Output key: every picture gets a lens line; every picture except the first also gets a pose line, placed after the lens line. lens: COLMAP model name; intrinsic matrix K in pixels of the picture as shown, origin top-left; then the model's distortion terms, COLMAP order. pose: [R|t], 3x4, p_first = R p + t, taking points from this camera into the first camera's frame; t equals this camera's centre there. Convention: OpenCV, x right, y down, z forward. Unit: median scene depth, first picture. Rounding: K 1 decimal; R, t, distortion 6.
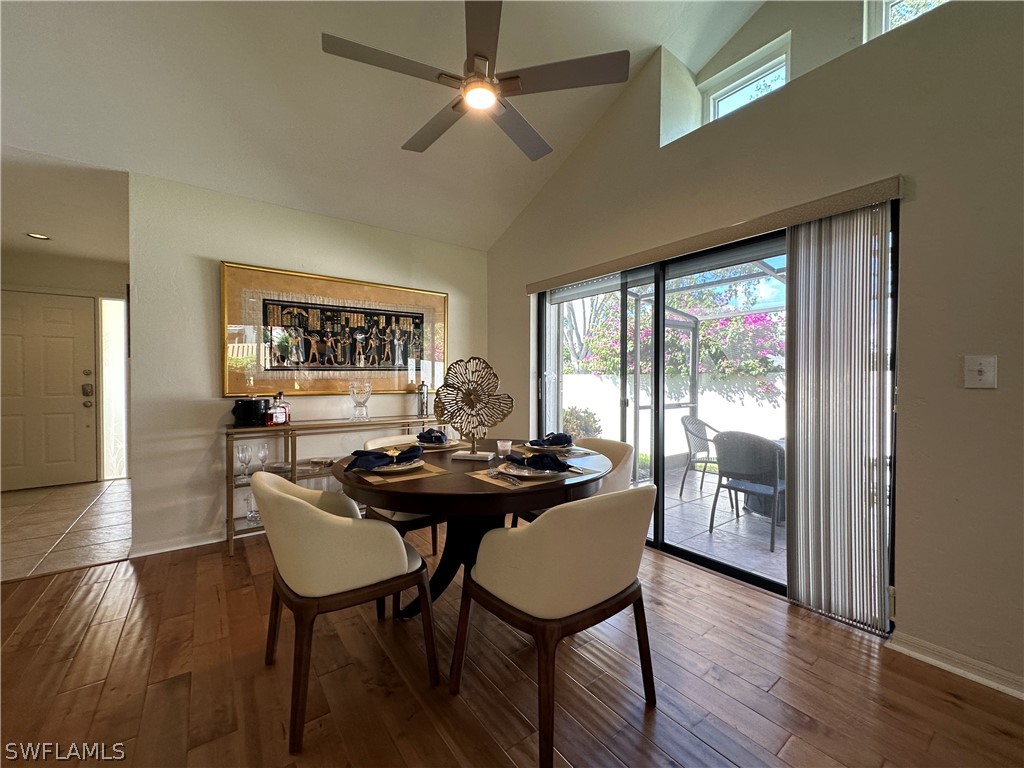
lens RADIAL K [[407.4, 0, 515.1], [0, 407.4, 382.0], [0, 0, 1]] dist [-0.003047, 0.000124]
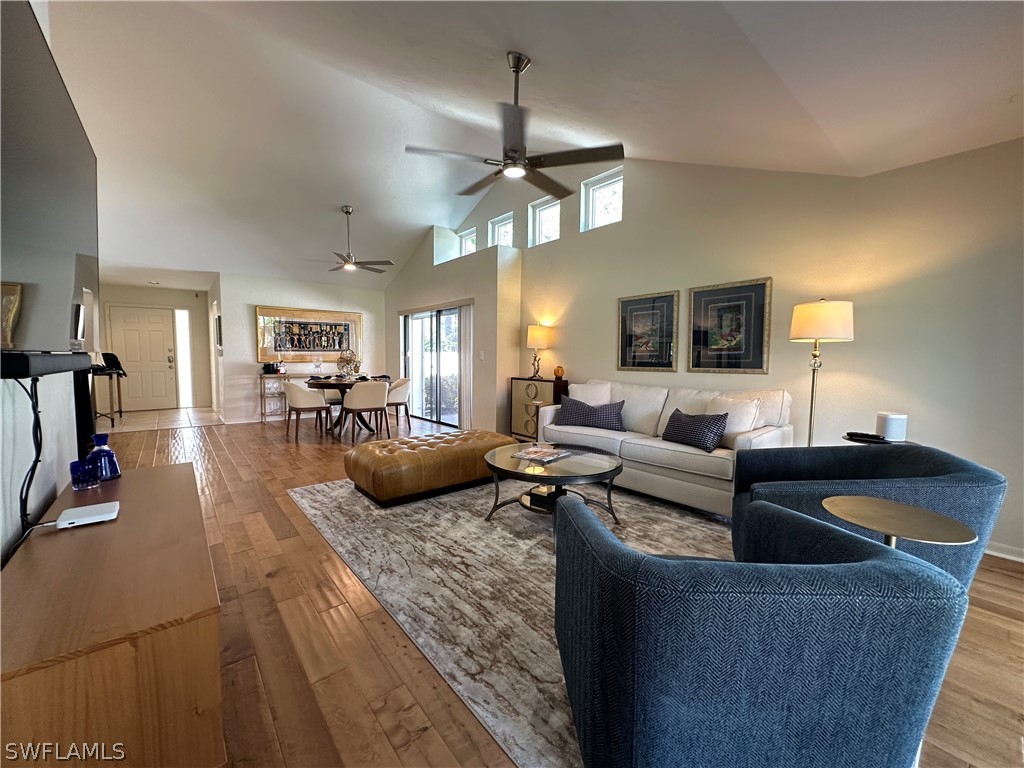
lens RADIAL K [[407.4, 0, 515.3], [0, 407.4, 383.0], [0, 0, 1]] dist [-0.003047, 0.000124]
pose [[0.998731, 0.006386, 0.049954, 0.602935], [-0.009395, 0.998141, 0.060225, 0.000176], [-0.049476, -0.060618, 0.996934, -1.310511]]
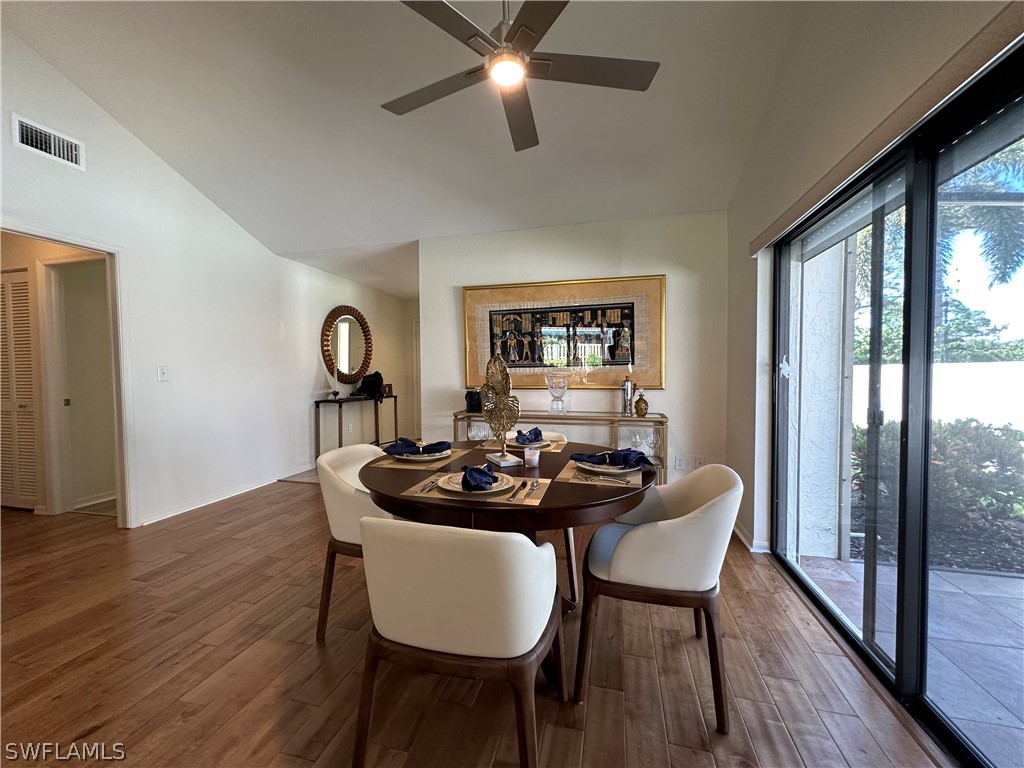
lens RADIAL K [[407.4, 0, 509.5], [0, 407.4, 386.0], [0, 0, 1]] dist [-0.003047, 0.000124]
pose [[0.621189, 0.023730, -0.783302, 0.374213], [0.003447, 0.999449, 0.033012, -0.013187], [0.783653, -0.023206, 0.620765, 0.241023]]
